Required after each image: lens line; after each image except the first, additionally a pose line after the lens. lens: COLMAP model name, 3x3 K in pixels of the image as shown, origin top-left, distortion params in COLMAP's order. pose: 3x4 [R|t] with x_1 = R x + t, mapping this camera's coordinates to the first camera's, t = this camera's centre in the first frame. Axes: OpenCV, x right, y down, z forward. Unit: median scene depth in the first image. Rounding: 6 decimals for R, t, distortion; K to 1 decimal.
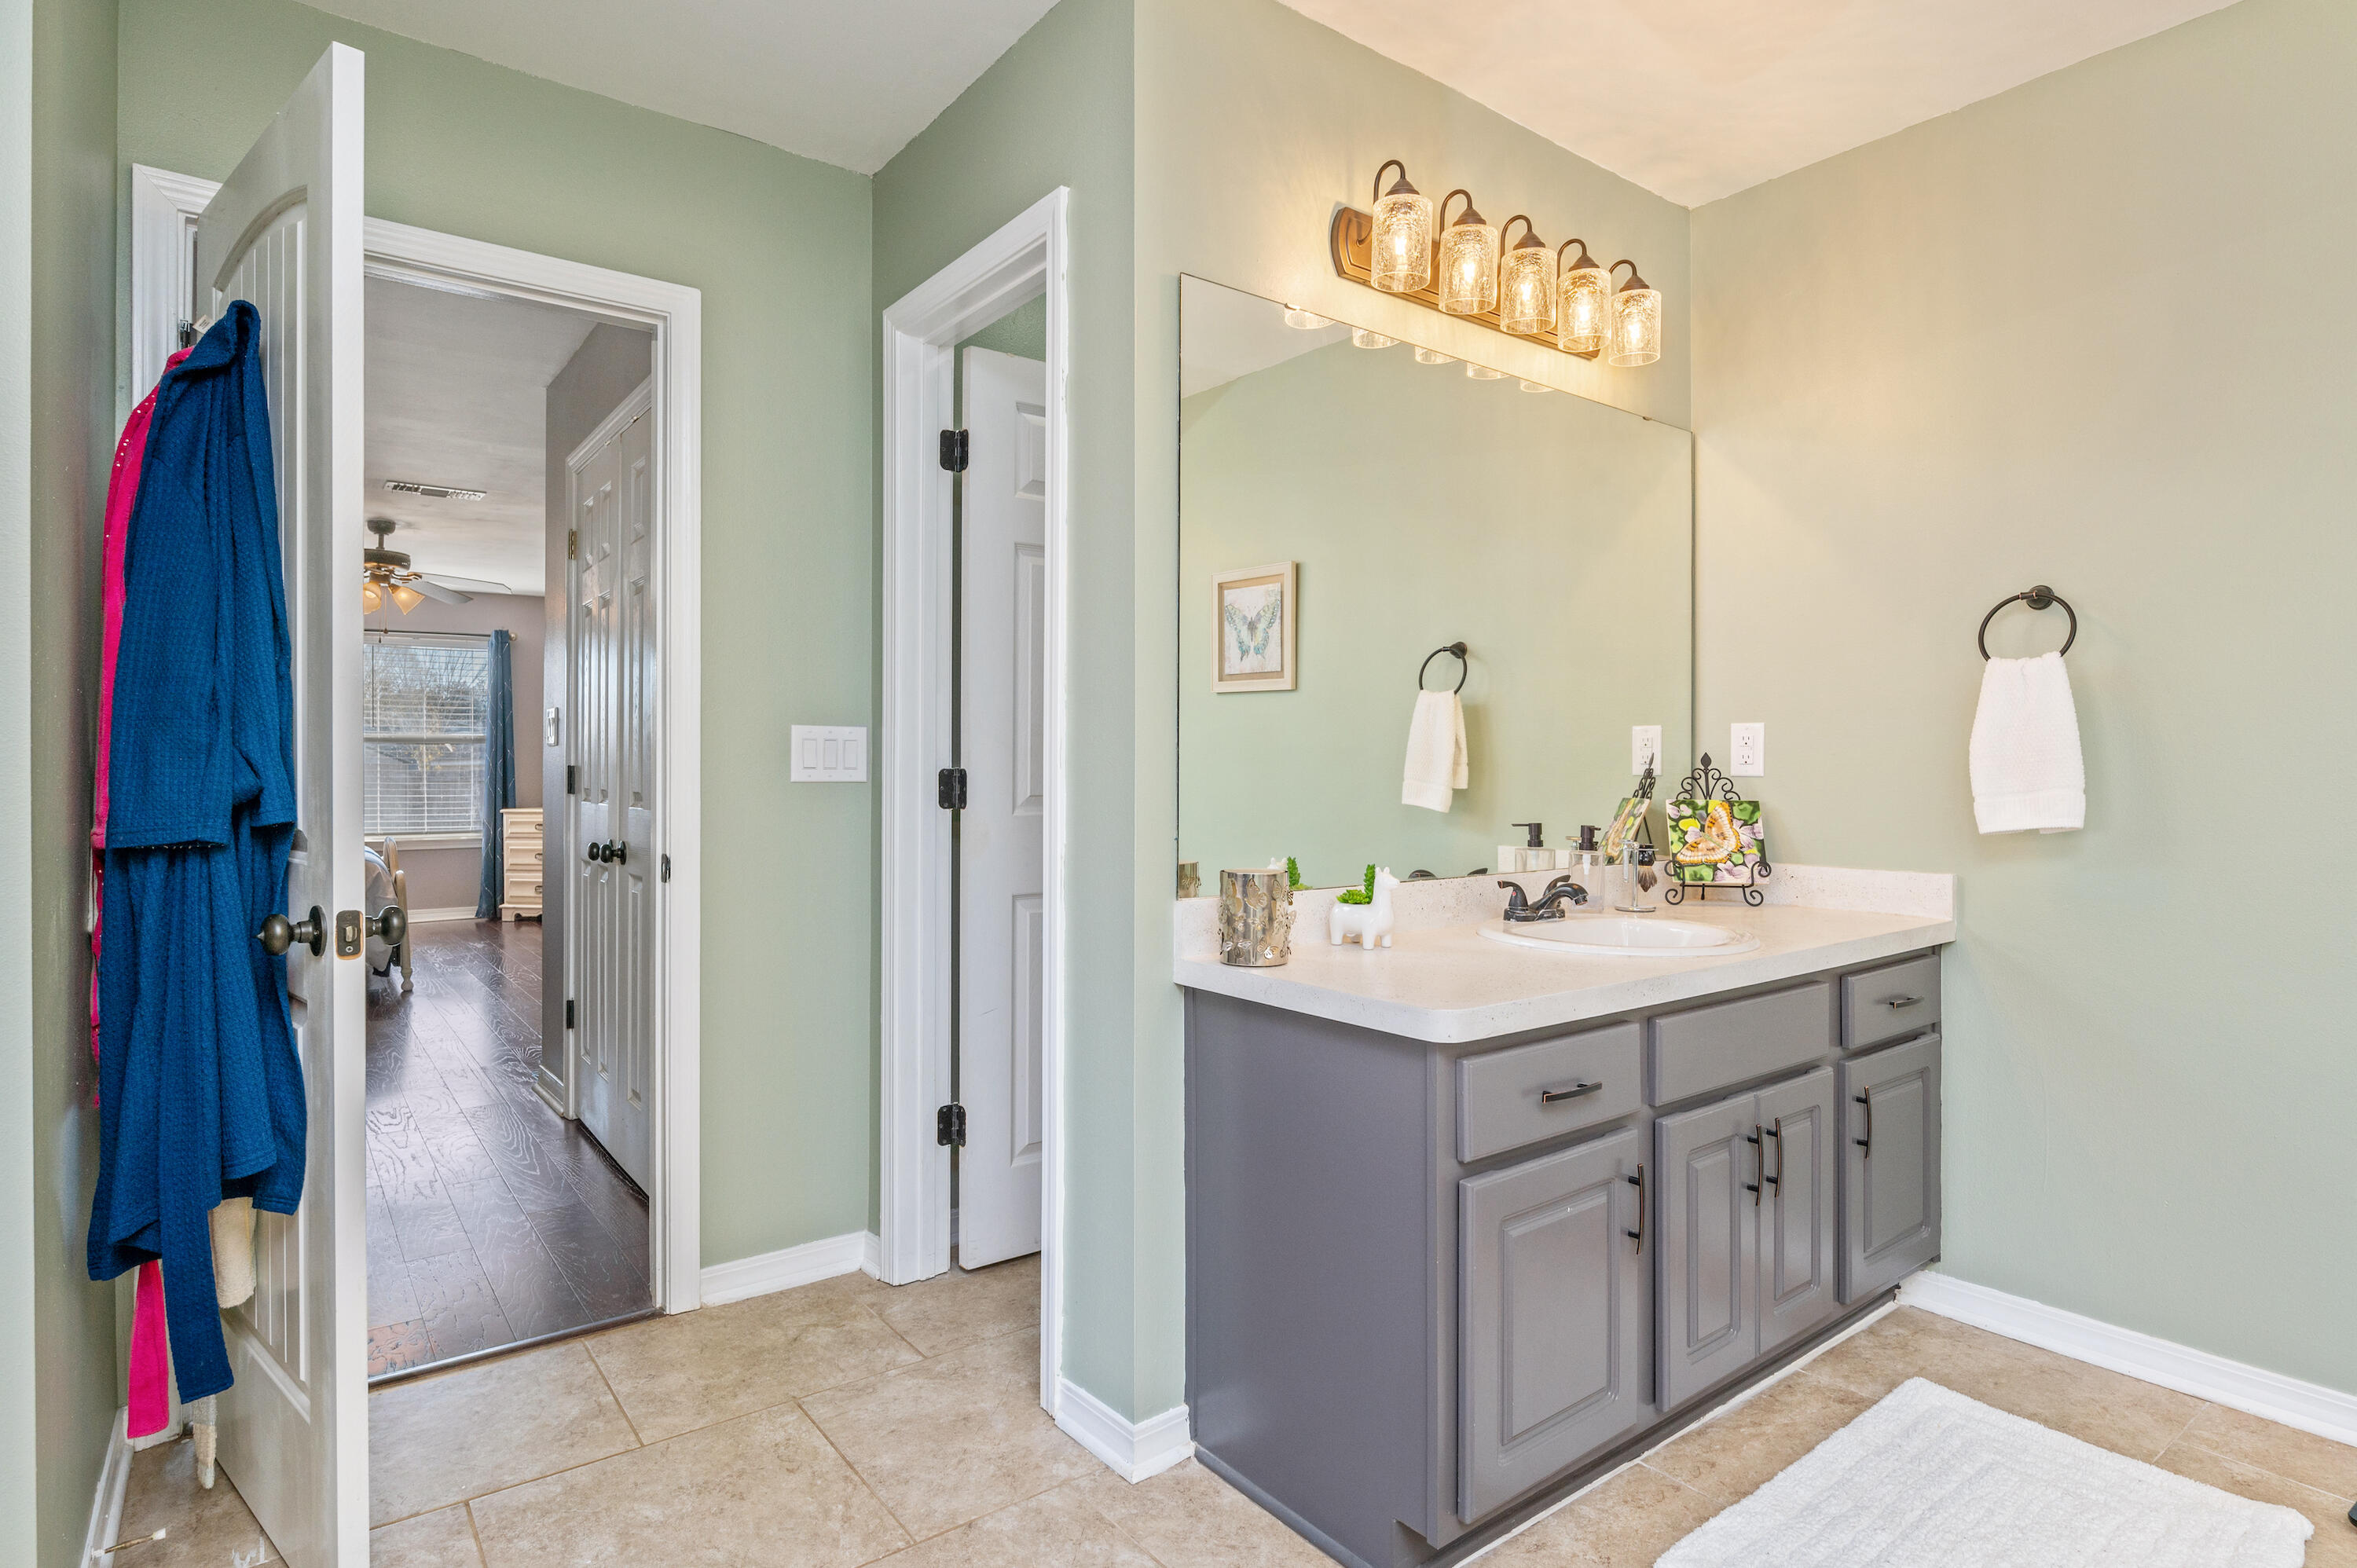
lens RADIAL K [[1224.0, 0, 1177.9], [0, 1224.0, 777.3], [0, 0, 1]] dist [-0.007022, -0.000086]
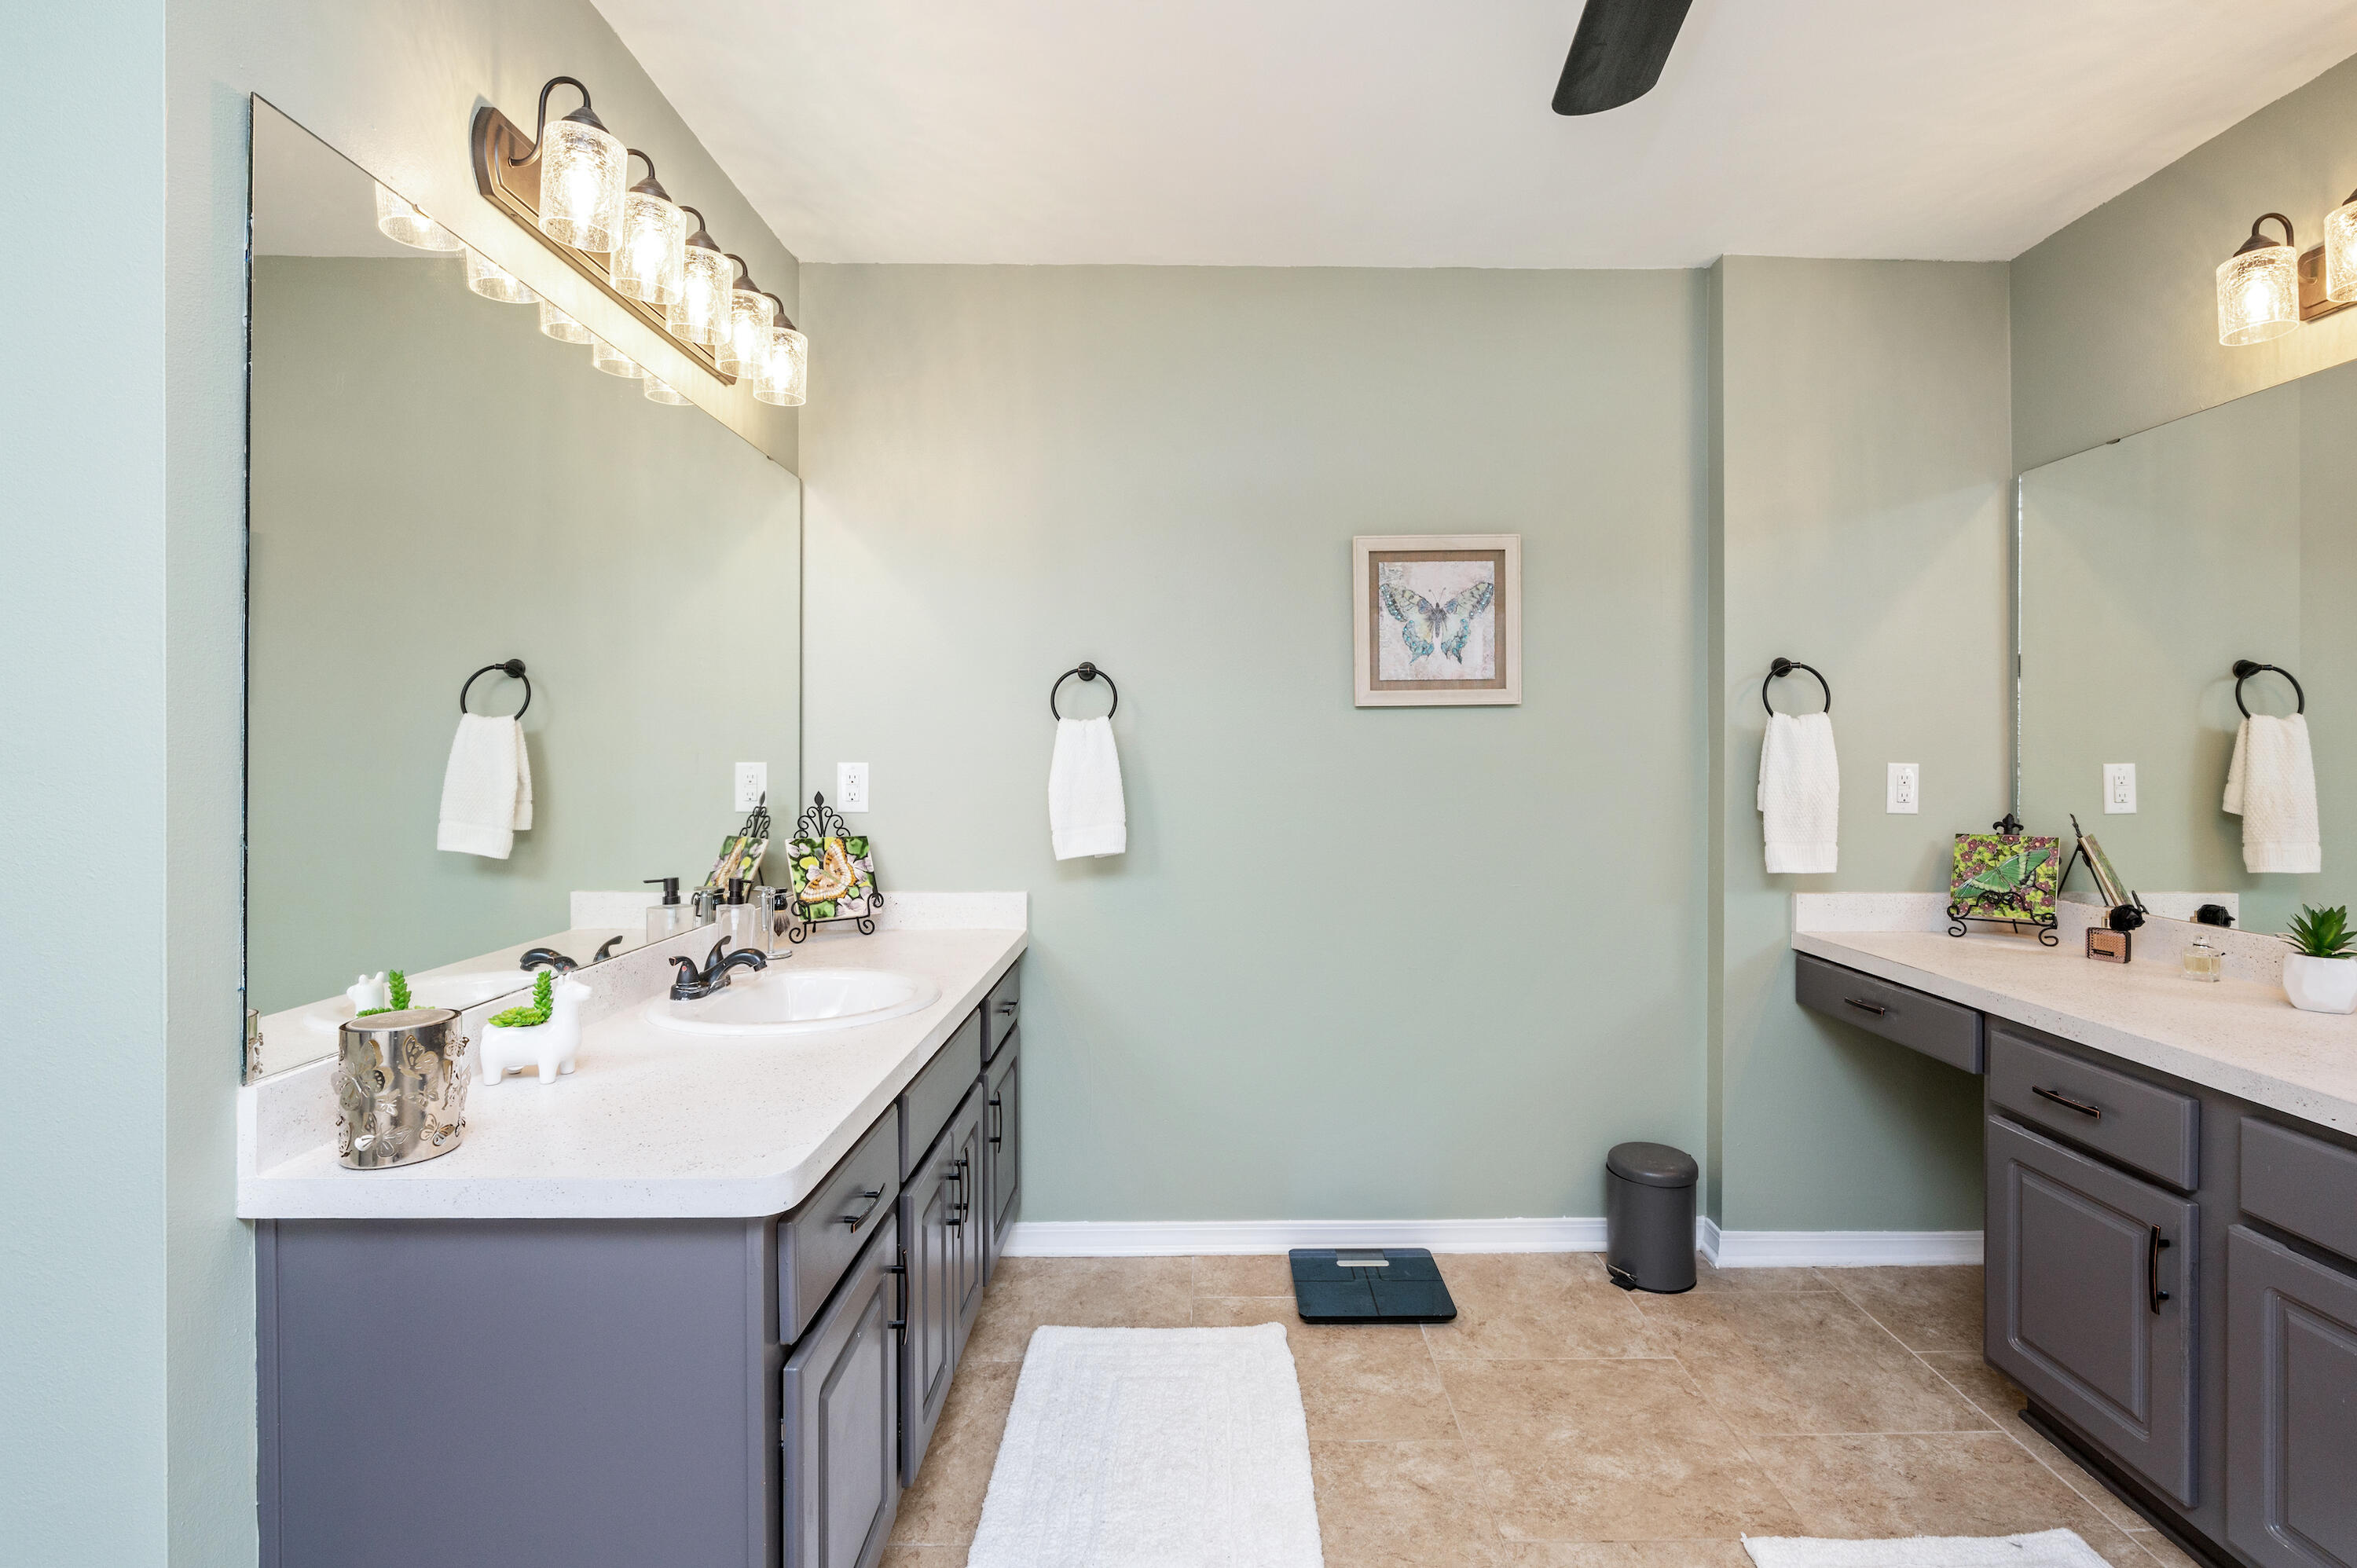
lens RADIAL K [[1077.2, 0, 1234.6], [0, 1077.2, 770.2], [0, 0, 1]] dist [-0.005079, 0.000501]
pose [[0.600720, -0.005700, 0.799439, -0.096947], [0.003335, 0.999984, 0.004624, -0.045761], [-0.799452, -0.000112, 0.600730, 0.186356]]
